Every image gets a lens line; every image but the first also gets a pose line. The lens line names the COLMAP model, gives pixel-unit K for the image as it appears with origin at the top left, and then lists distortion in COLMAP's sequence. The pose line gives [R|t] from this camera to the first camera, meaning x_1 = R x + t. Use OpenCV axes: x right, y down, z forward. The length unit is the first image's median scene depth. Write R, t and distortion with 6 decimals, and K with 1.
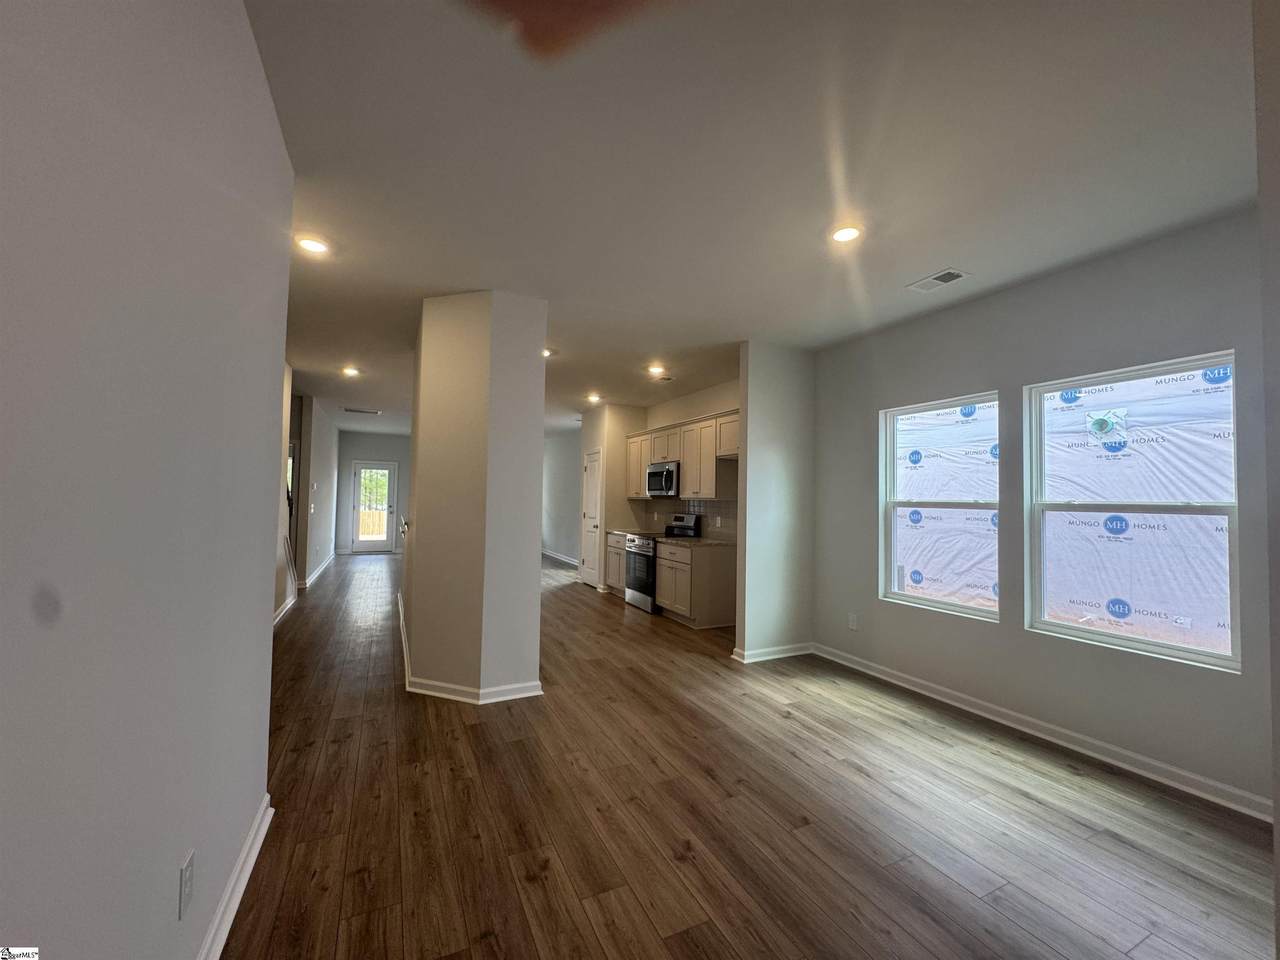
lens RADIAL K [[513.6, 0, 639.8], [0, 513.6, 480.3], [0, 0, 1]] dist [0.000643, 0.000051]
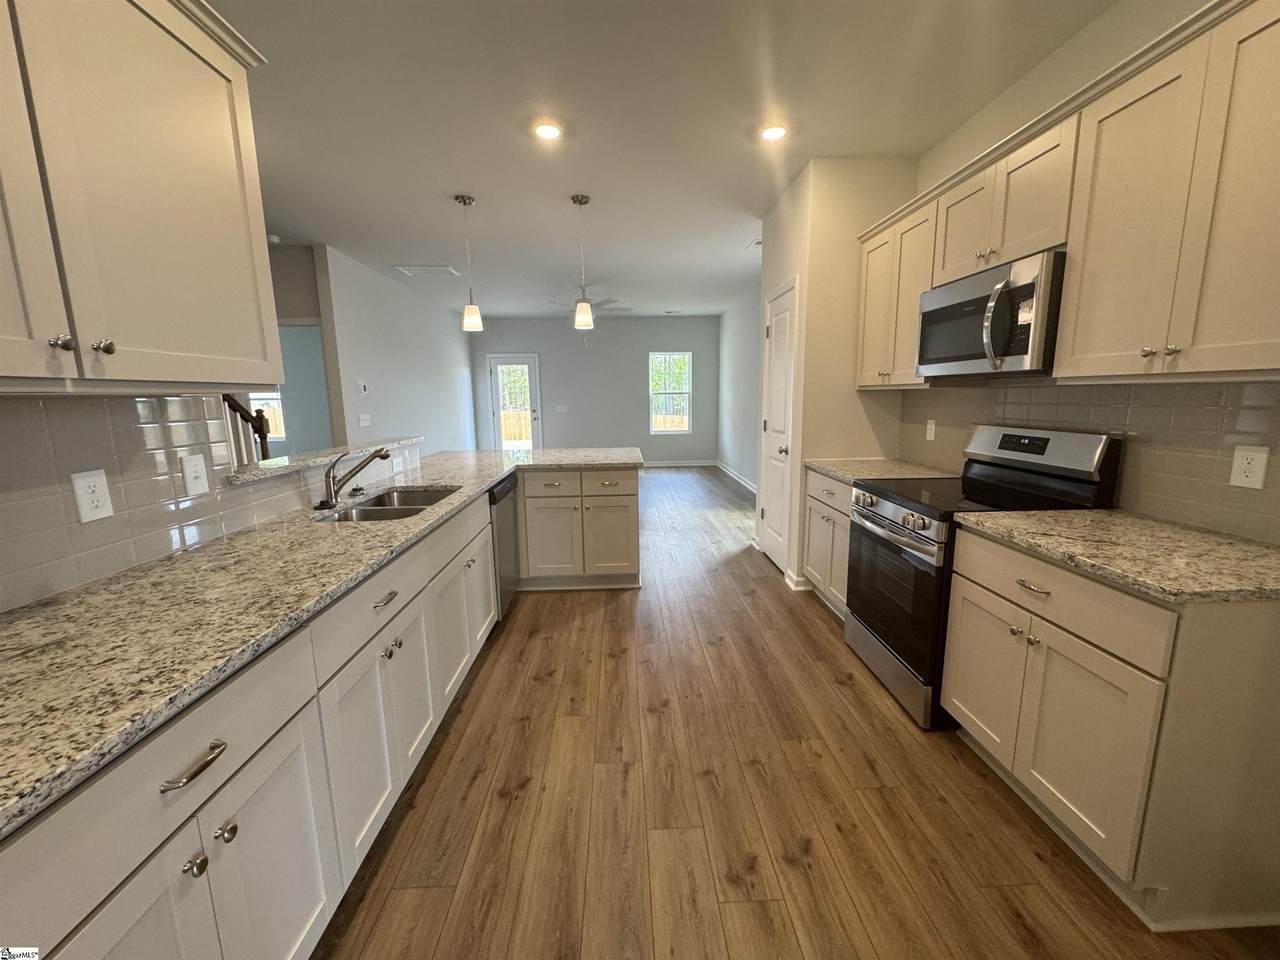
lens RADIAL K [[513.6, 0, 639.1], [0, 513.6, 480.2], [0, 0, 1]] dist [0.000643, 0.000051]
pose [[0.912200, 0.035609, -0.408194, -0.014416], [0.046091, 0.980976, 0.188576, 0.023361], [0.407144, -0.190833, 0.893206, 0.590742]]
